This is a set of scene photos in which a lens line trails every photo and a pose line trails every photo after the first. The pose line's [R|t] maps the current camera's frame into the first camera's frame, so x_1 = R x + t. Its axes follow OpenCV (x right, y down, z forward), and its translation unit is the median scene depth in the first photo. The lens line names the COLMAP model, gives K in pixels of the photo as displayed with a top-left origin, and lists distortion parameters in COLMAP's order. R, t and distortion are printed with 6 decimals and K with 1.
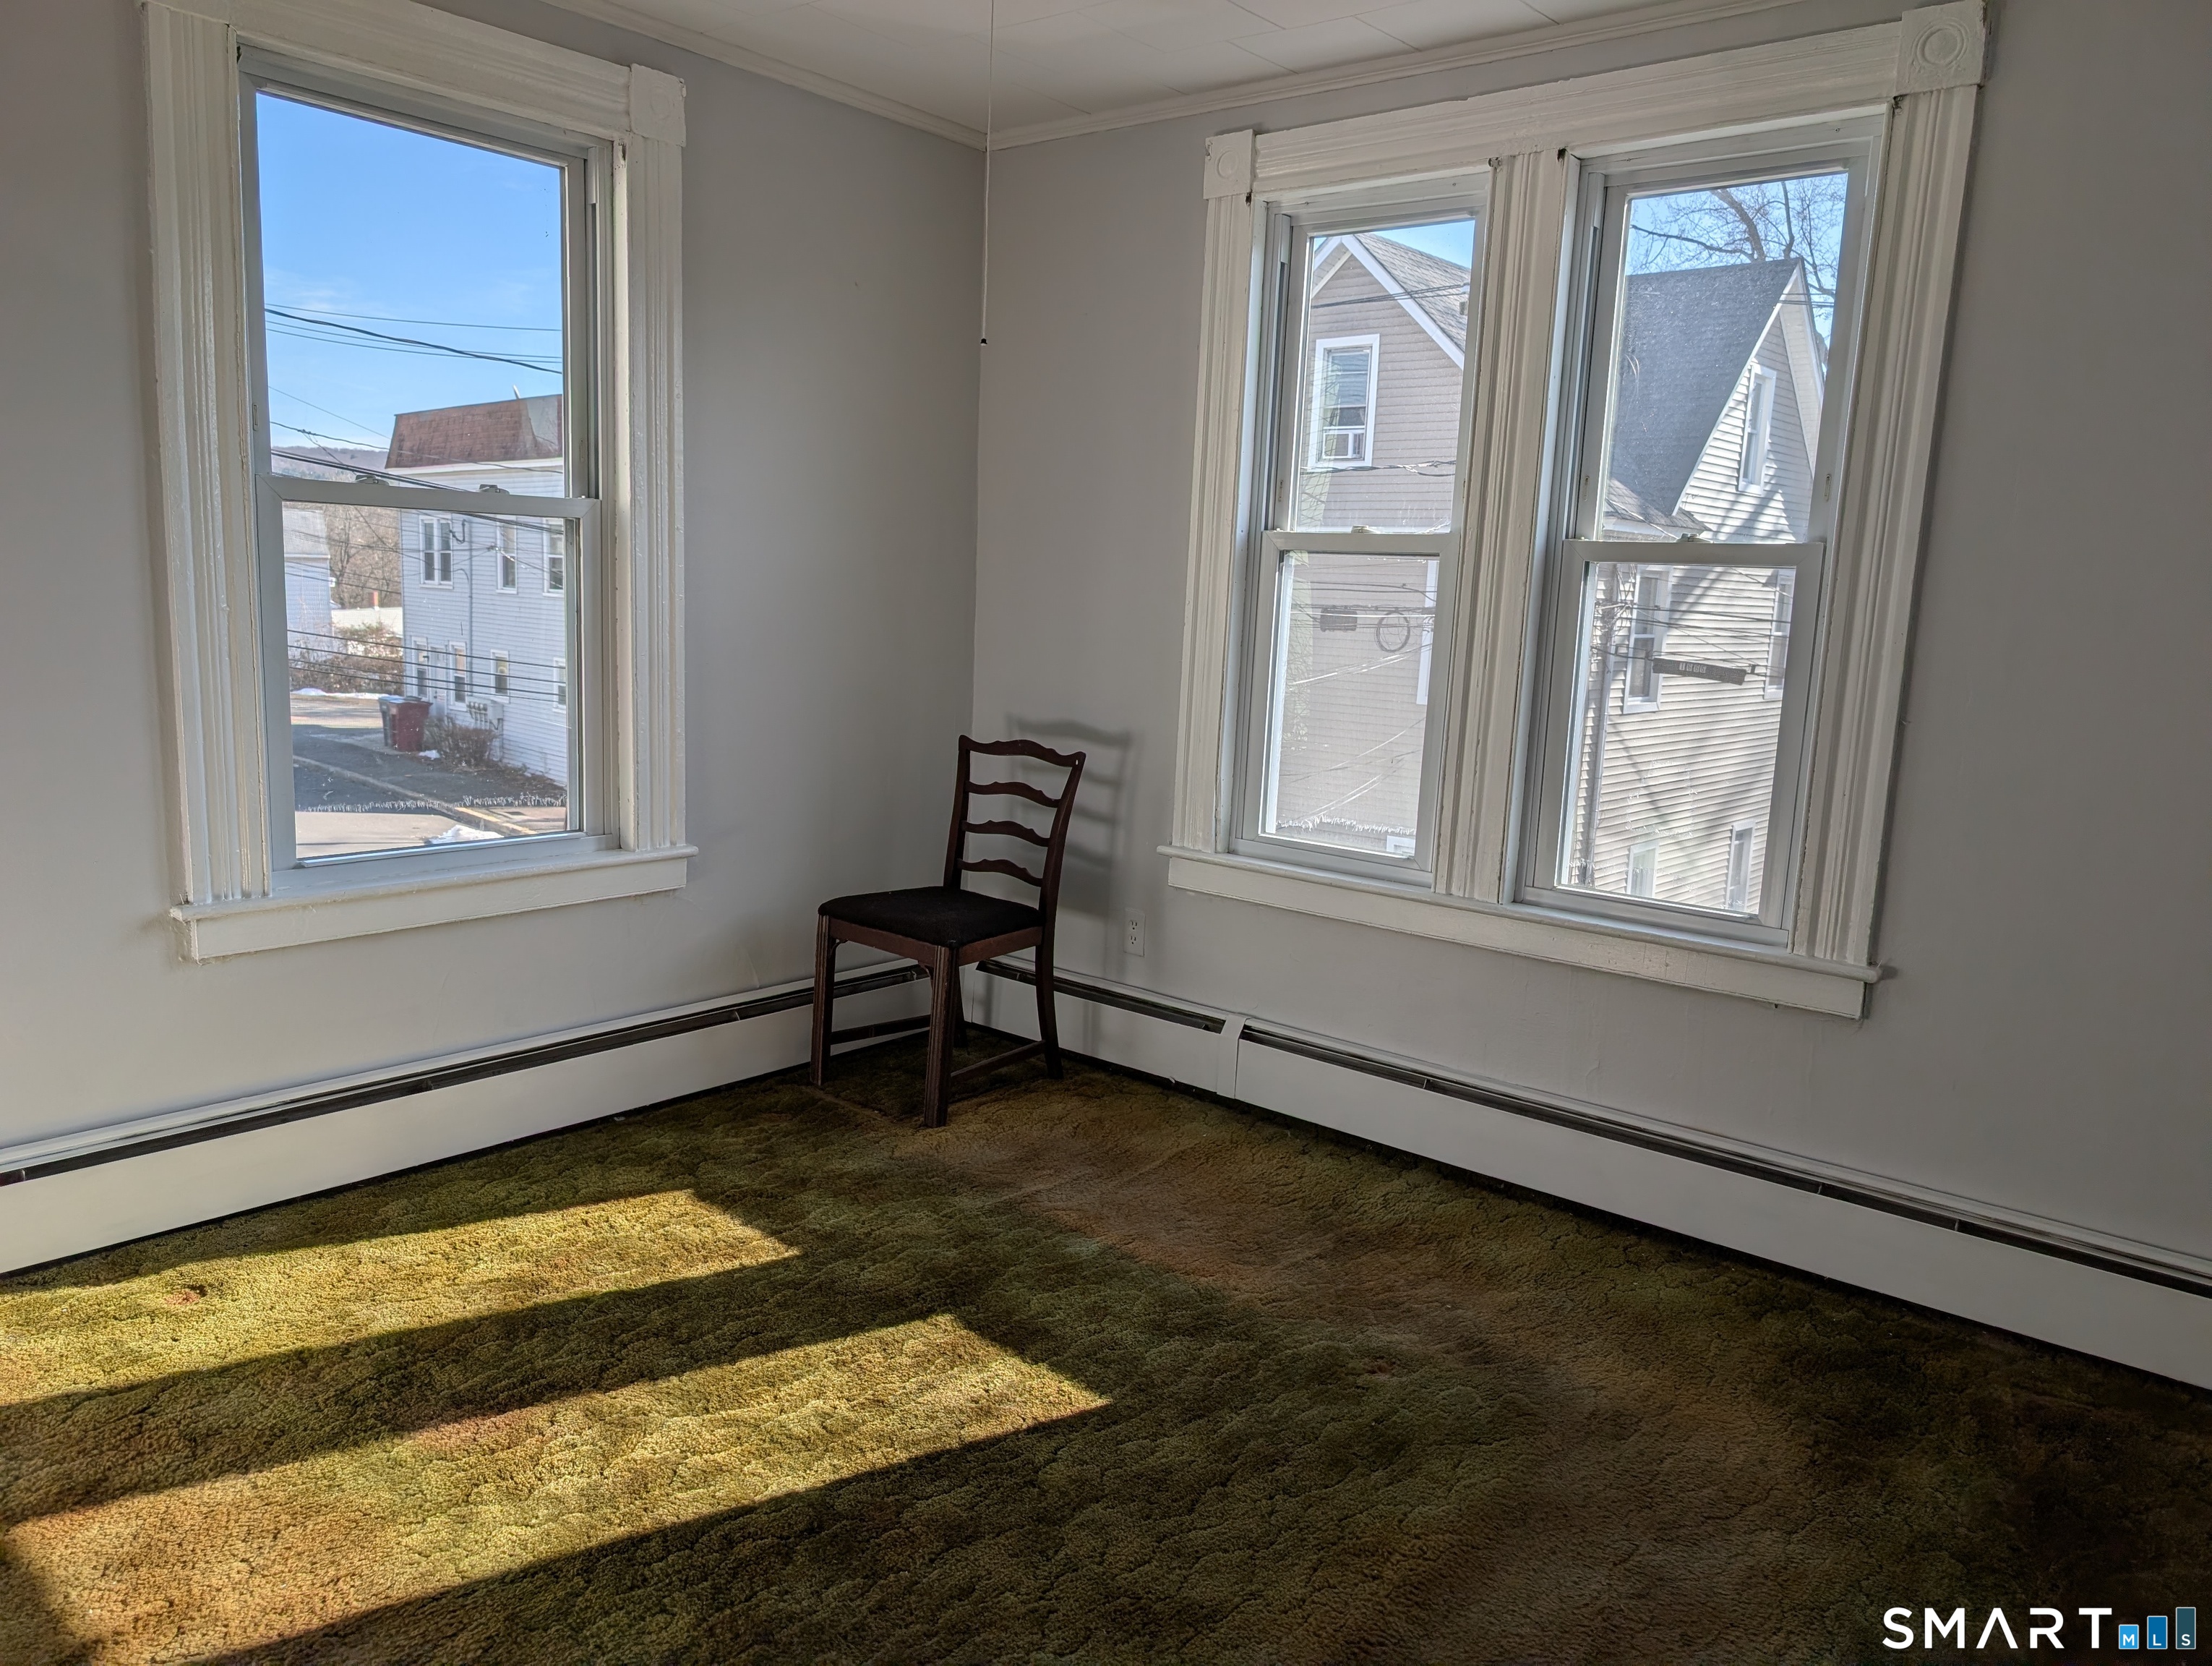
lens RADIAL K [[1592.8, 0, 1075.2], [0, 1592.8, 839.8], [0, 0, 1]] dist [0.062169, -0.028448]
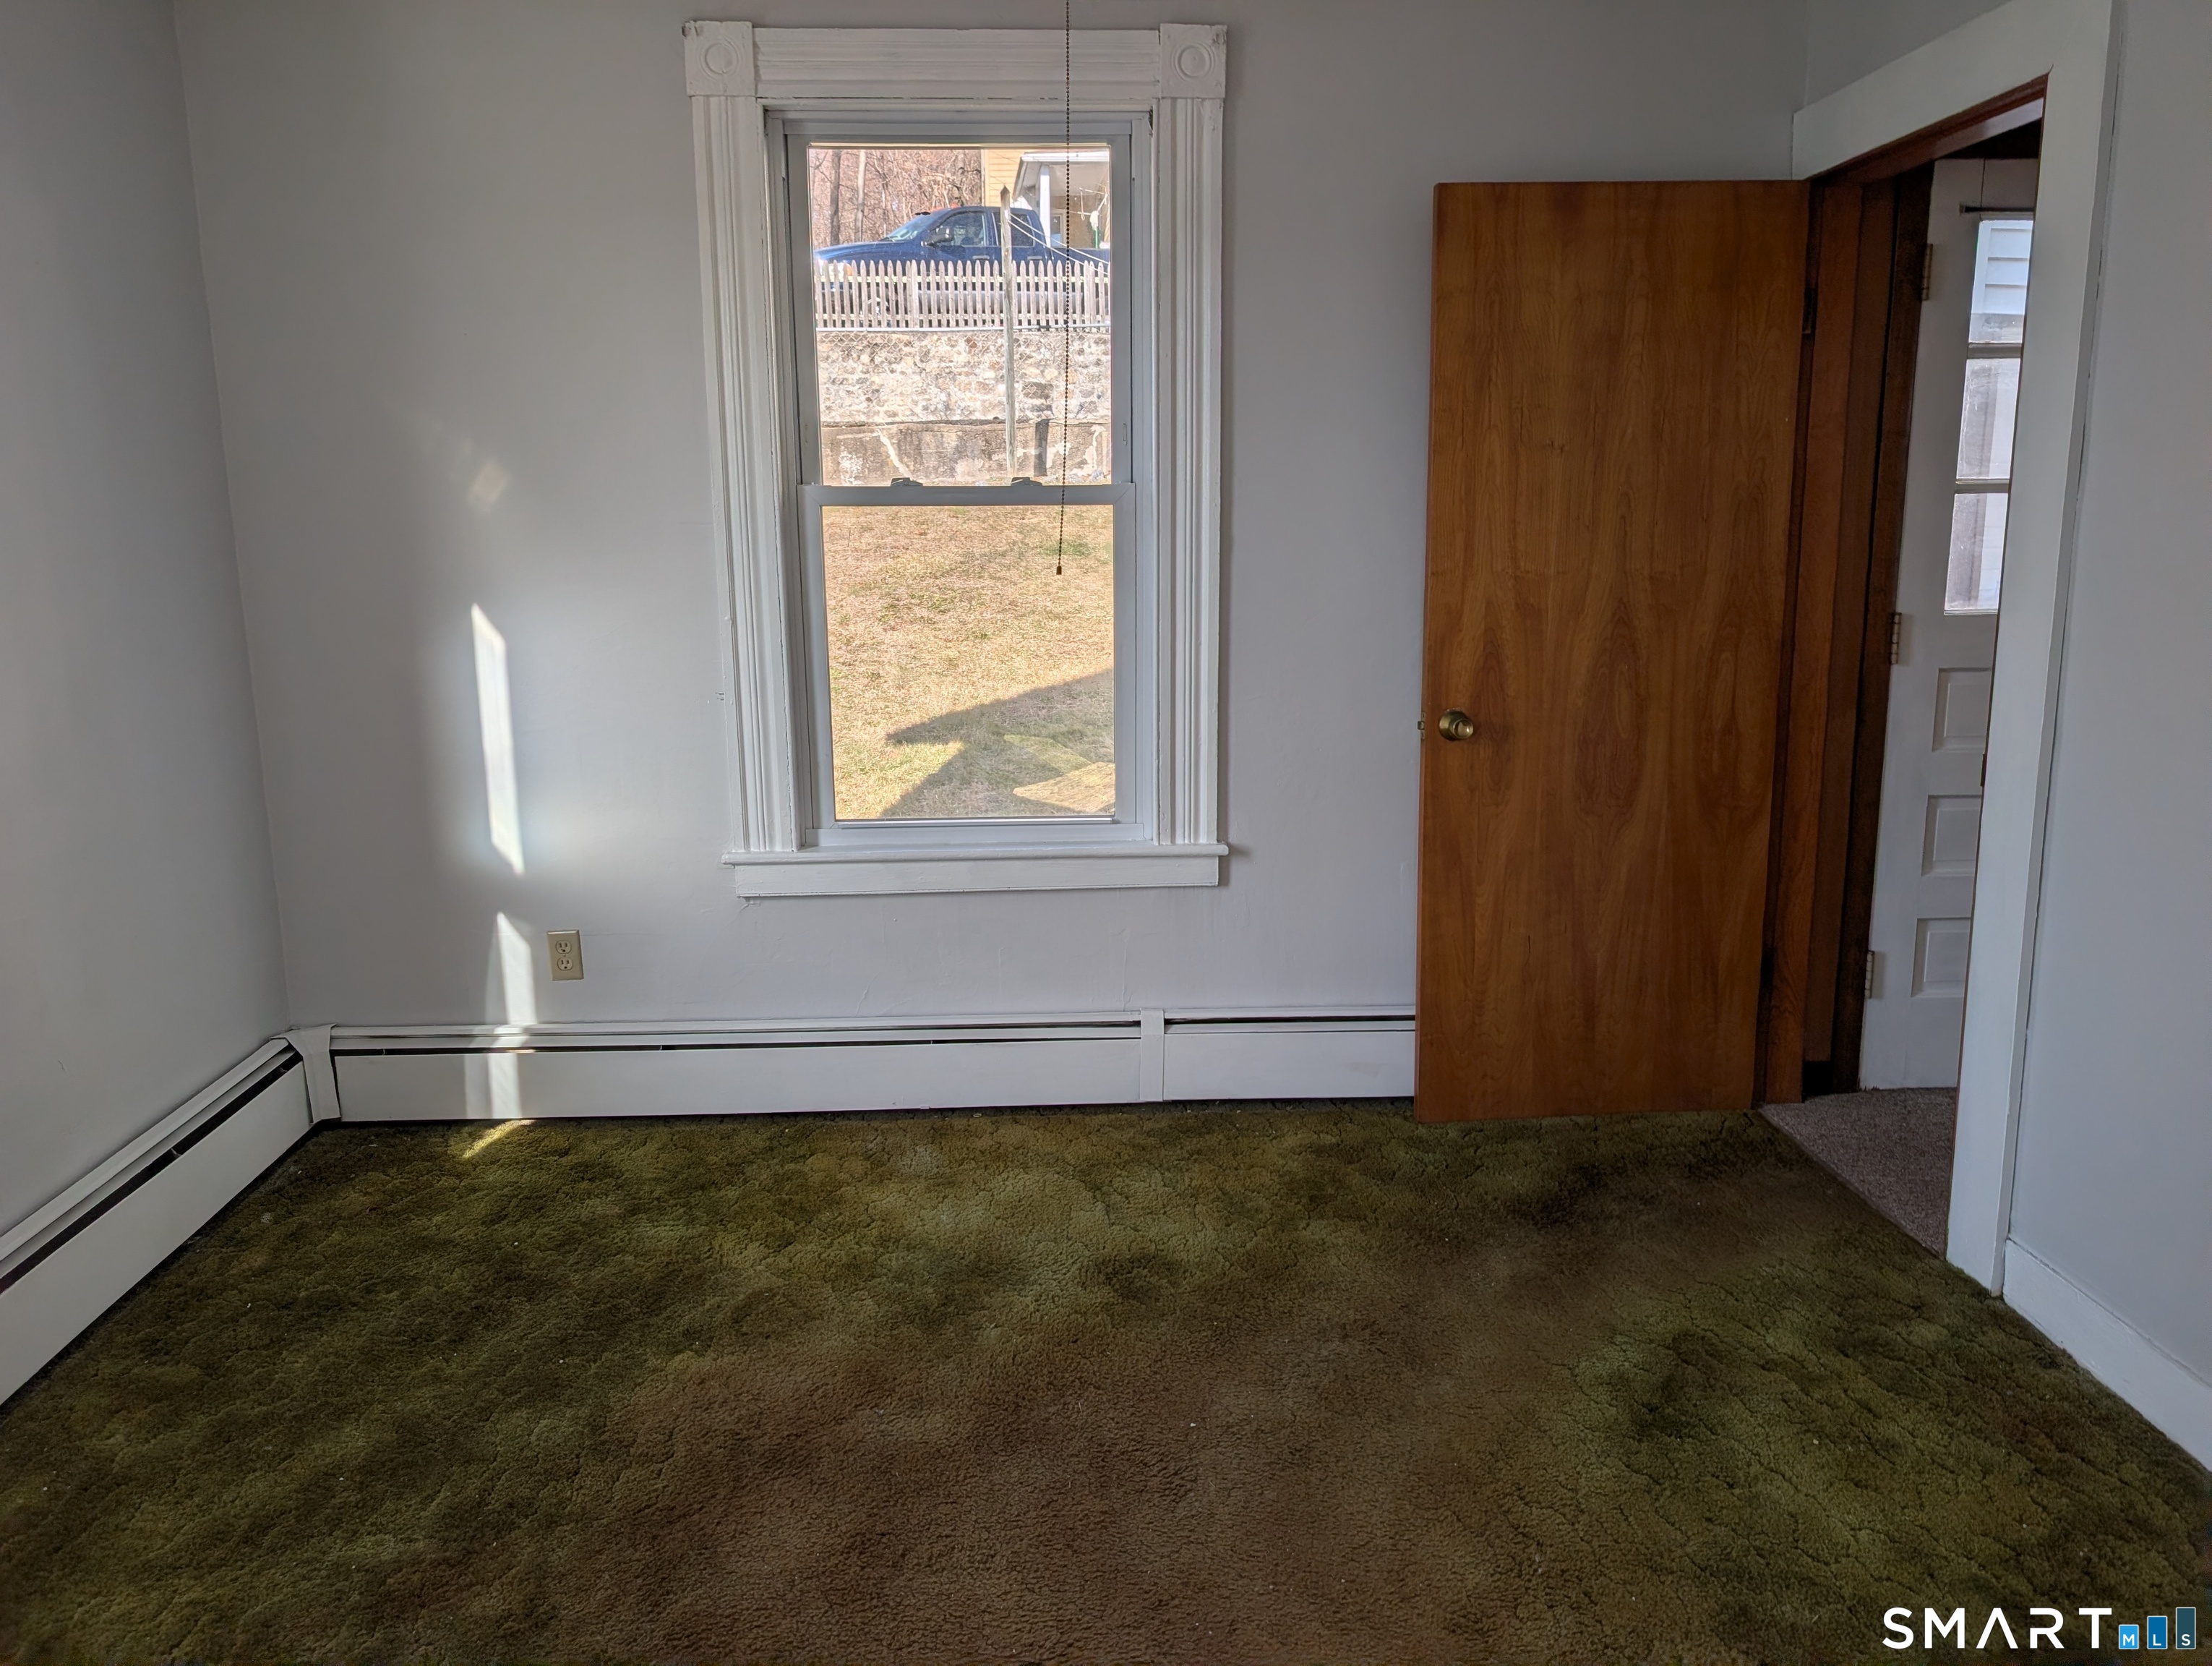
lens RADIAL K [[1534.7, 0, 1106.0], [0, 1534.7, 833.0], [0, 0, 1]] dist [0.003112, -0.000186]
pose [[0.721636, -0.172238, 0.670504, -0.322163], [0.142231, 0.984780, 0.099891, -0.054478], [-0.677504, 0.023282, 0.735151, 0.227272]]
